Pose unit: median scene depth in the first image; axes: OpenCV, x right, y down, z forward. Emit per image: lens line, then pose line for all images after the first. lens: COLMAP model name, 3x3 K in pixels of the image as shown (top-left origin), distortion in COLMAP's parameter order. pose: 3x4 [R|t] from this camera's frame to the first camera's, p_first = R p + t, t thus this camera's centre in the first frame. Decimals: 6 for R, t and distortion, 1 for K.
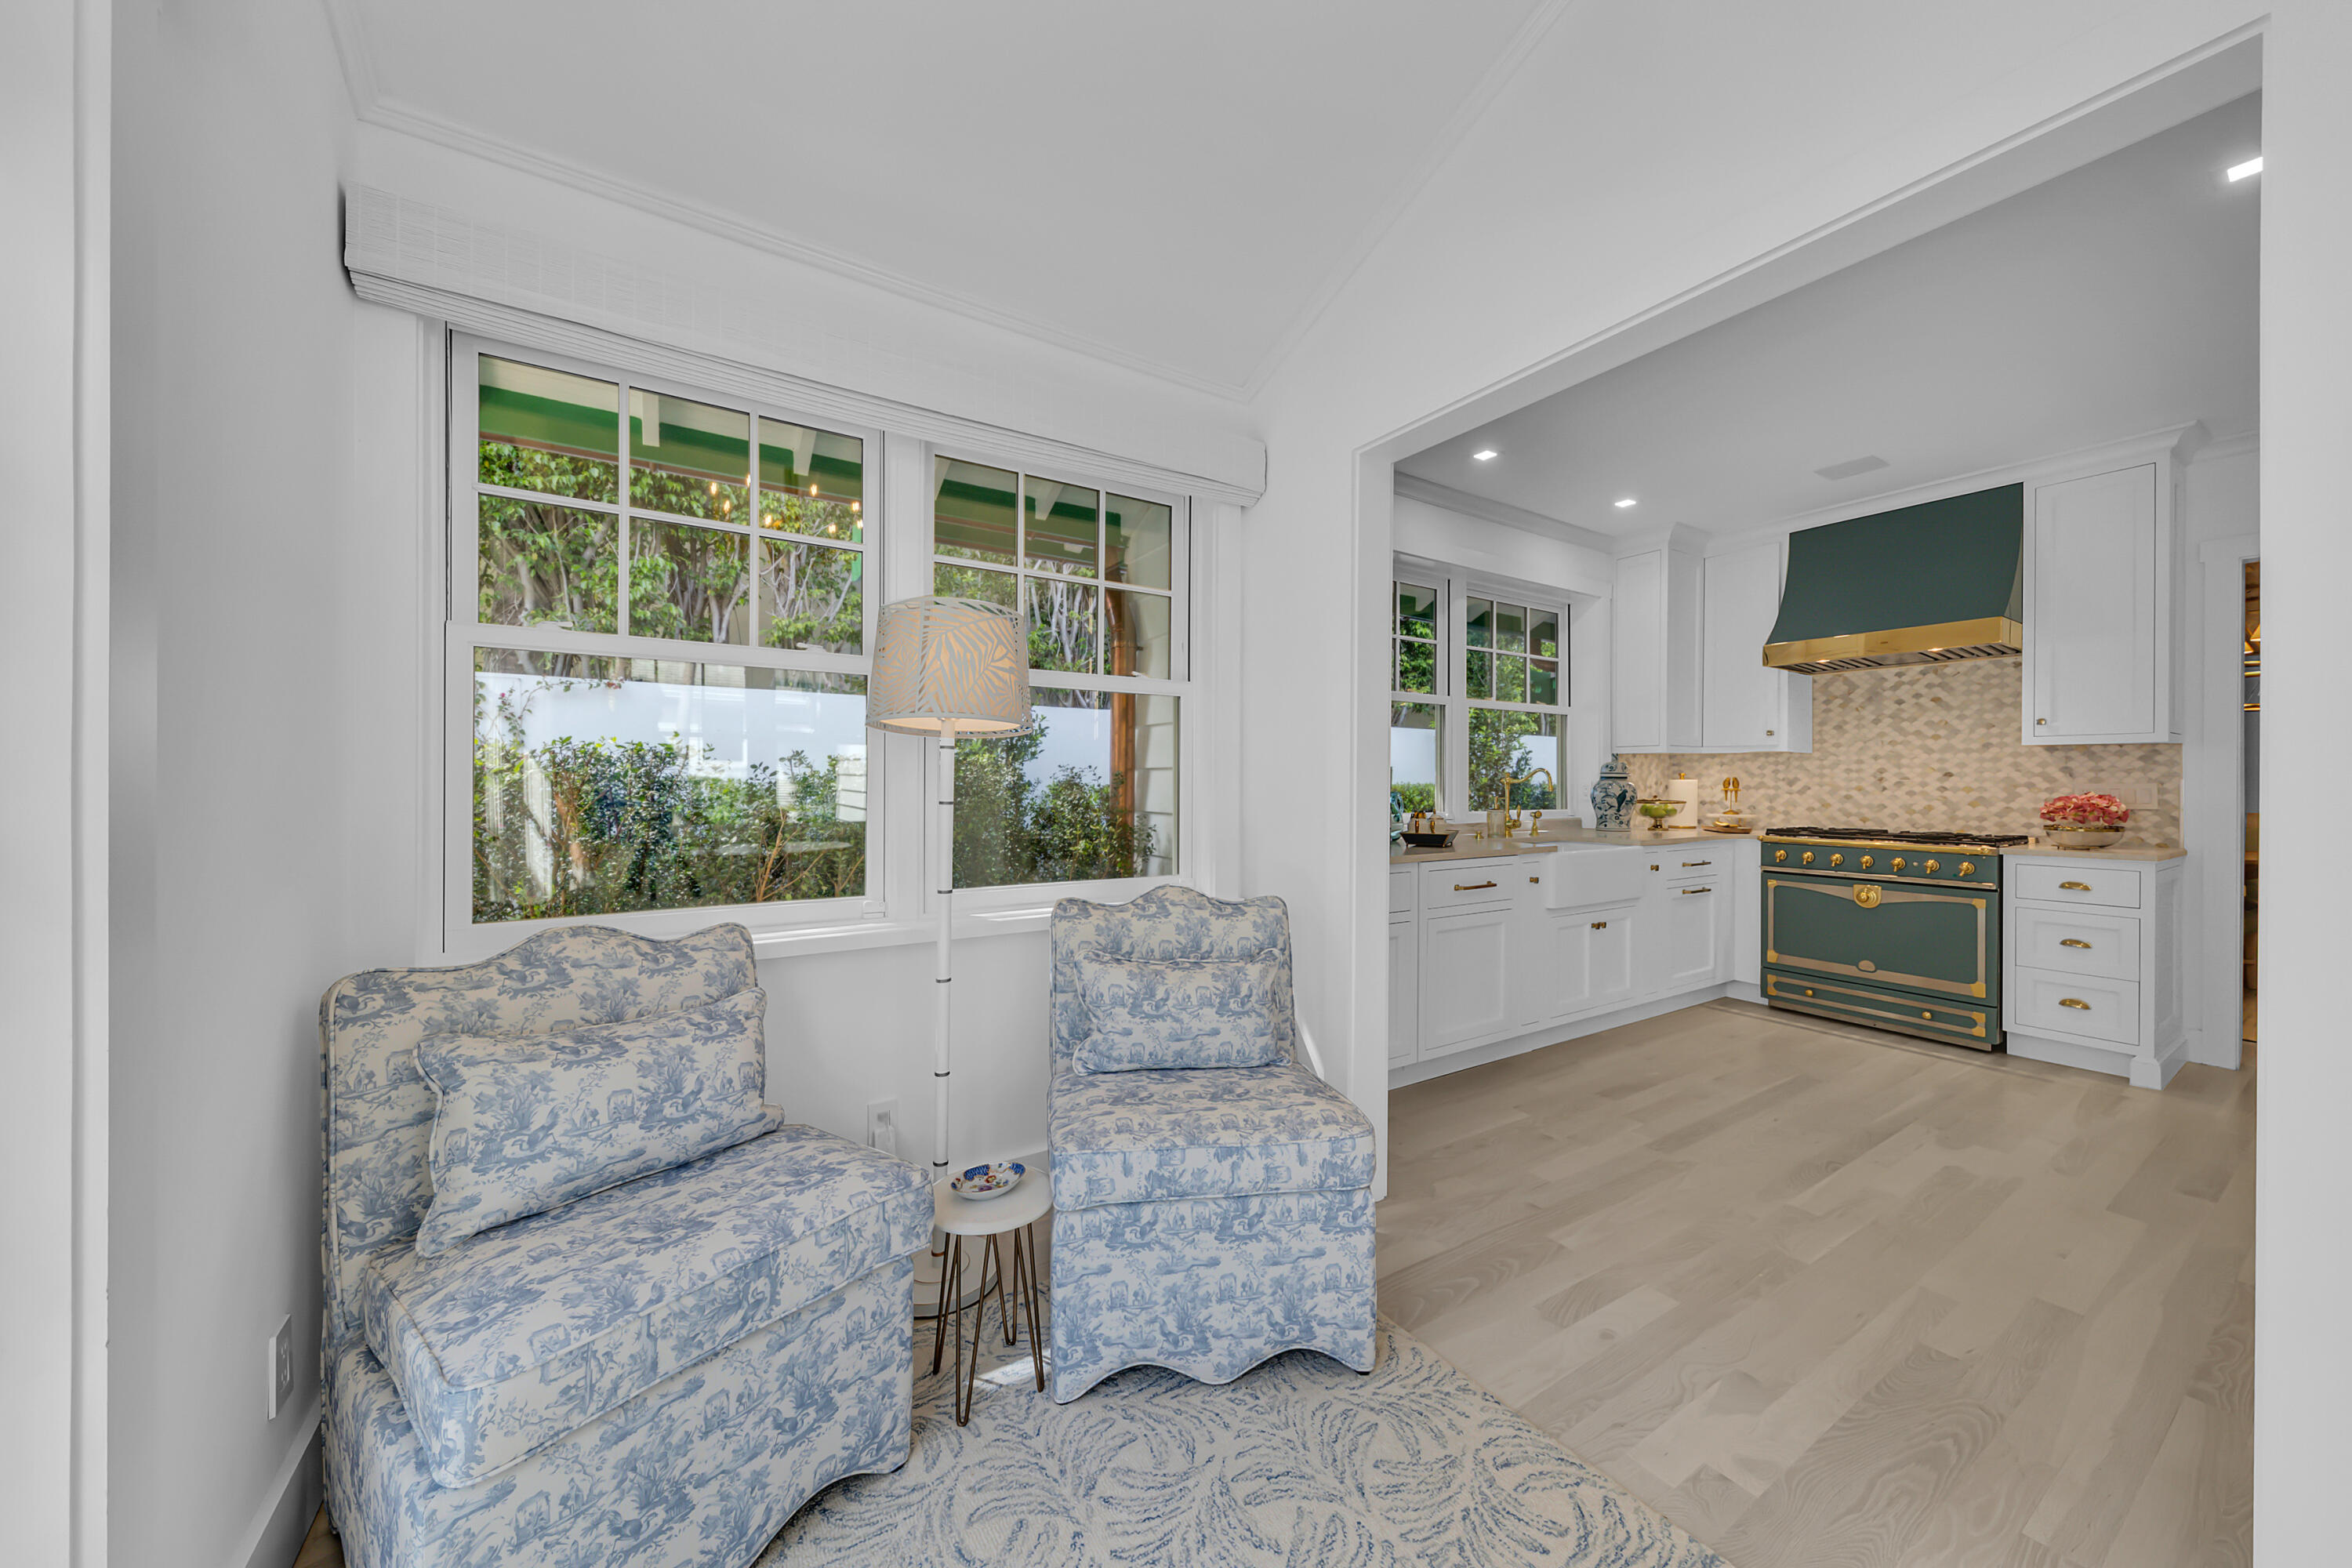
lens RADIAL K [[819.5, 0, 1167.6], [0, 819.5, 783.5], [0, 0, 1]] dist [0.000364, -0.000014]
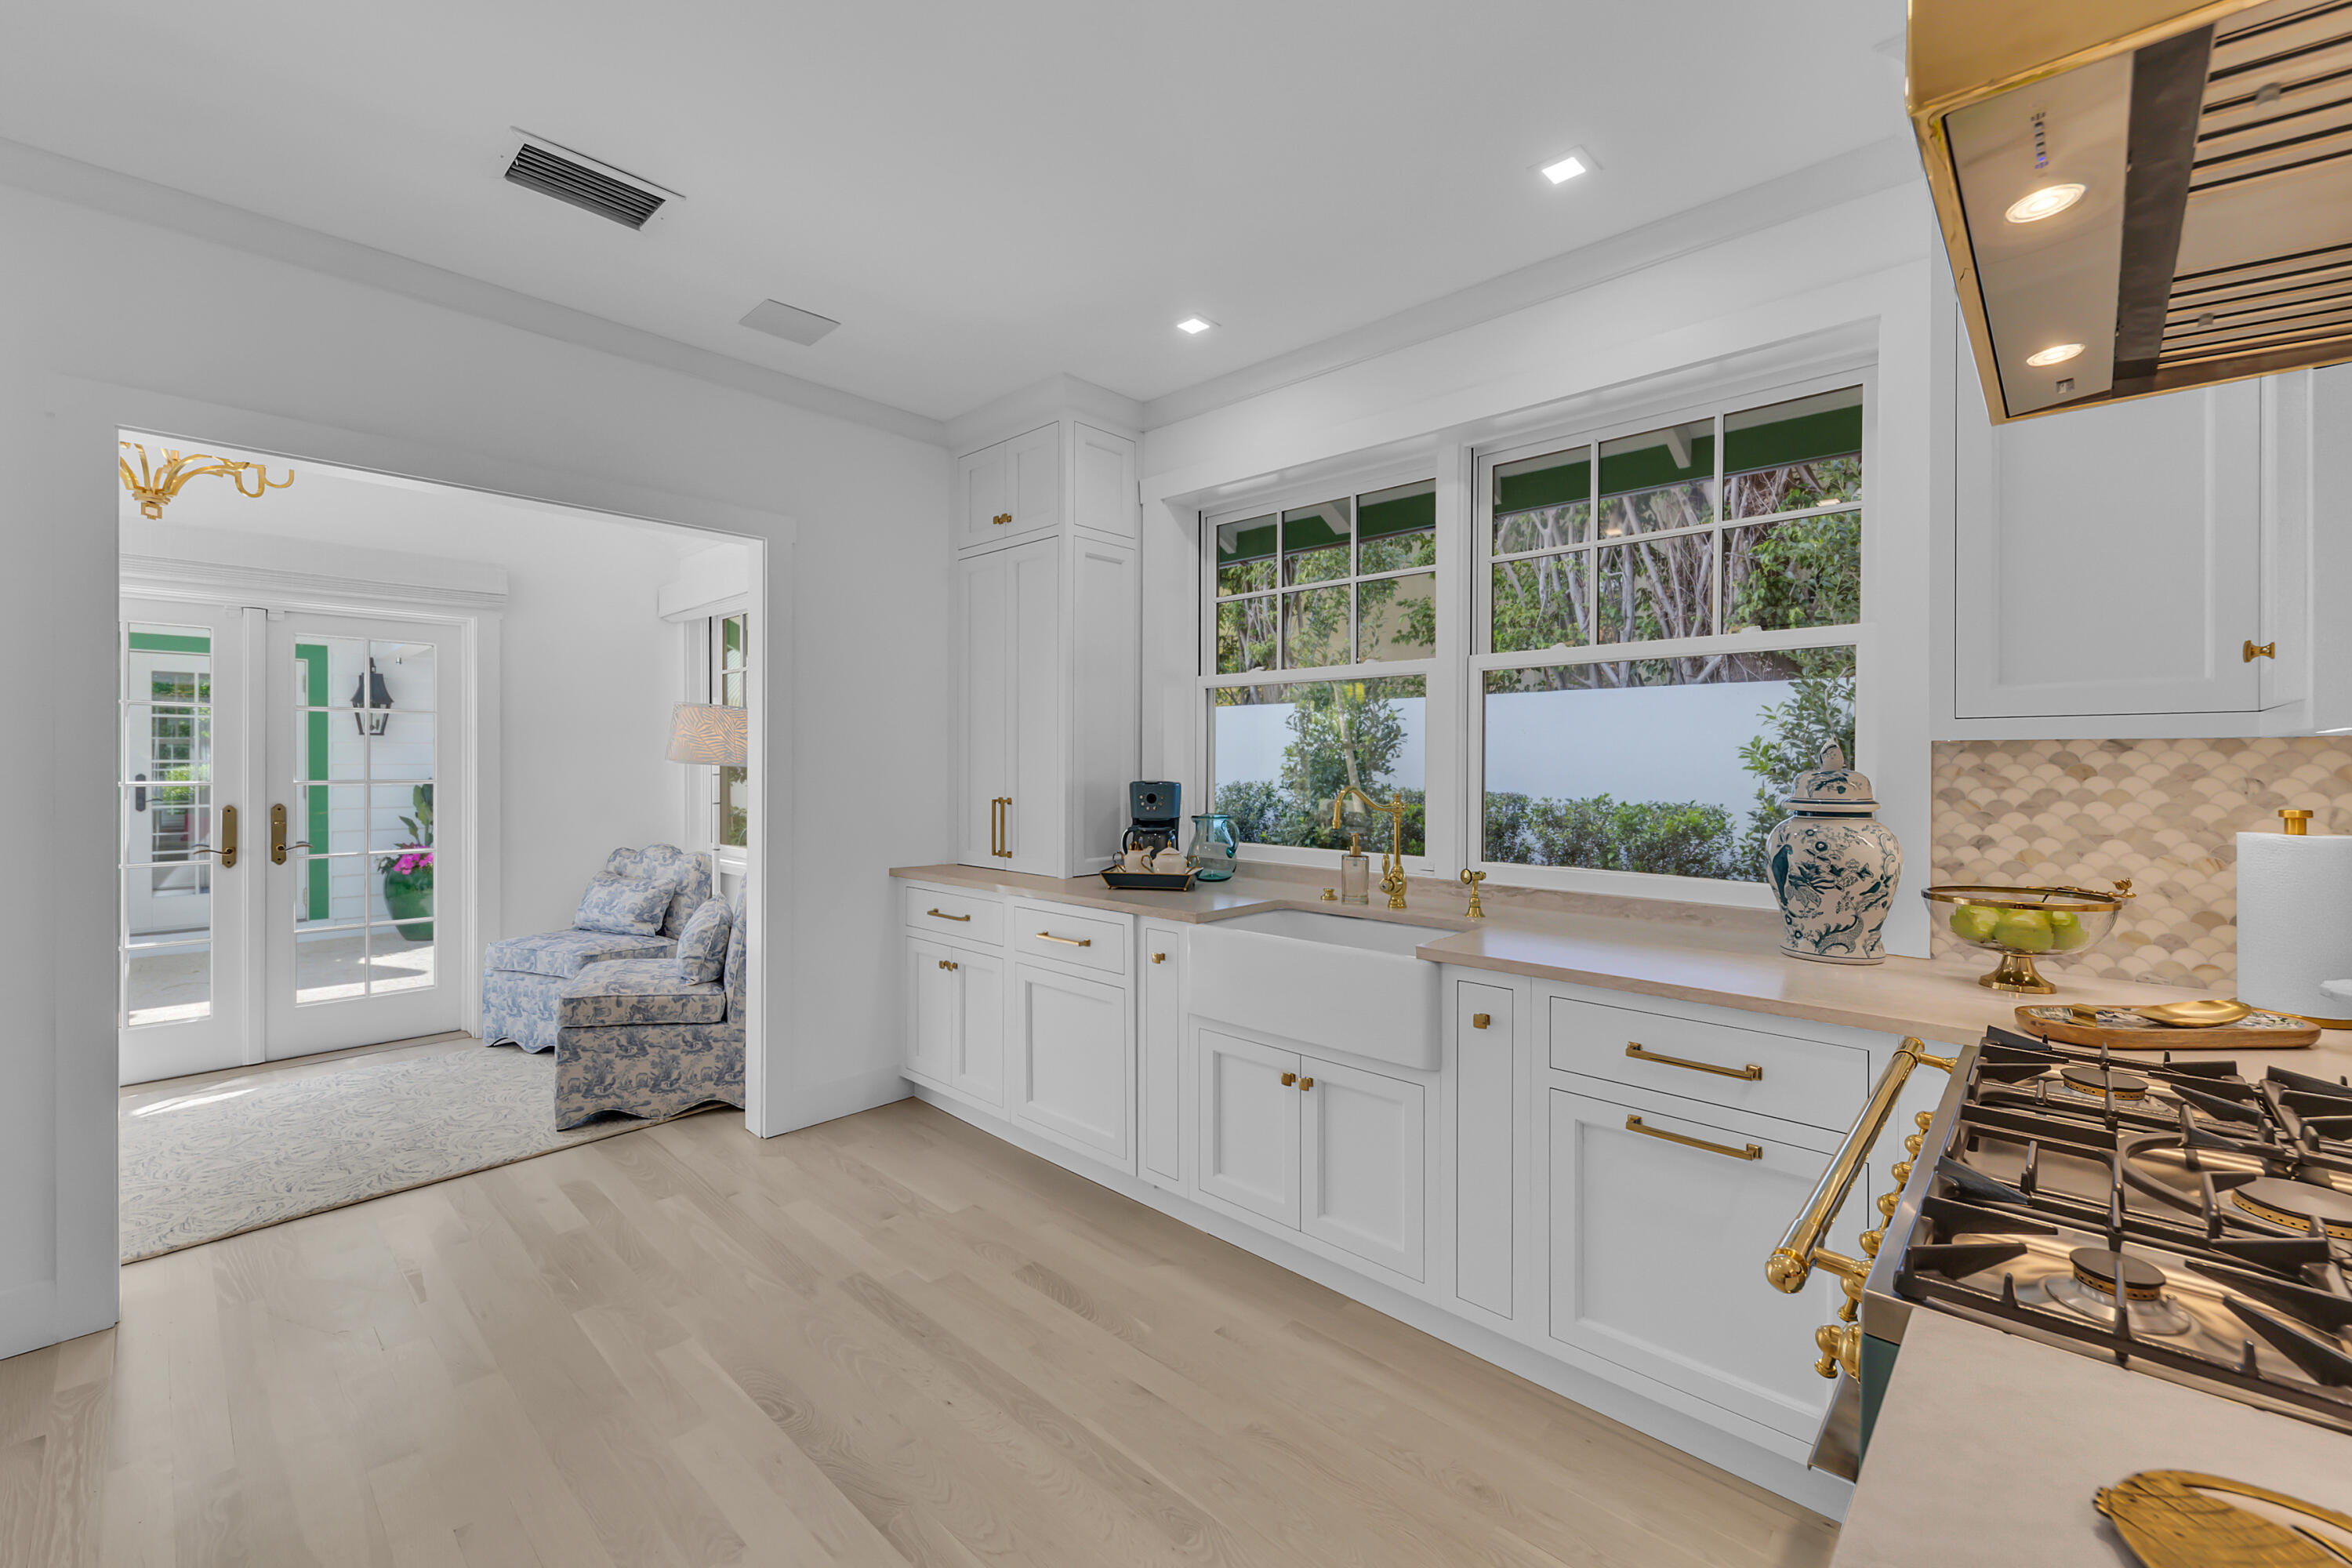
lens RADIAL K [[961.9, 0, 1178.8], [0, 961.9, 772.5], [0, 0, 1]] dist [0.000787, 0.000084]
pose [[0.247528, -0.000795, -0.968880, 1.370998], [-0.001518, 0.999998, -0.001208, -0.034199], [0.968879, 0.001769, 0.247527, 0.939409]]
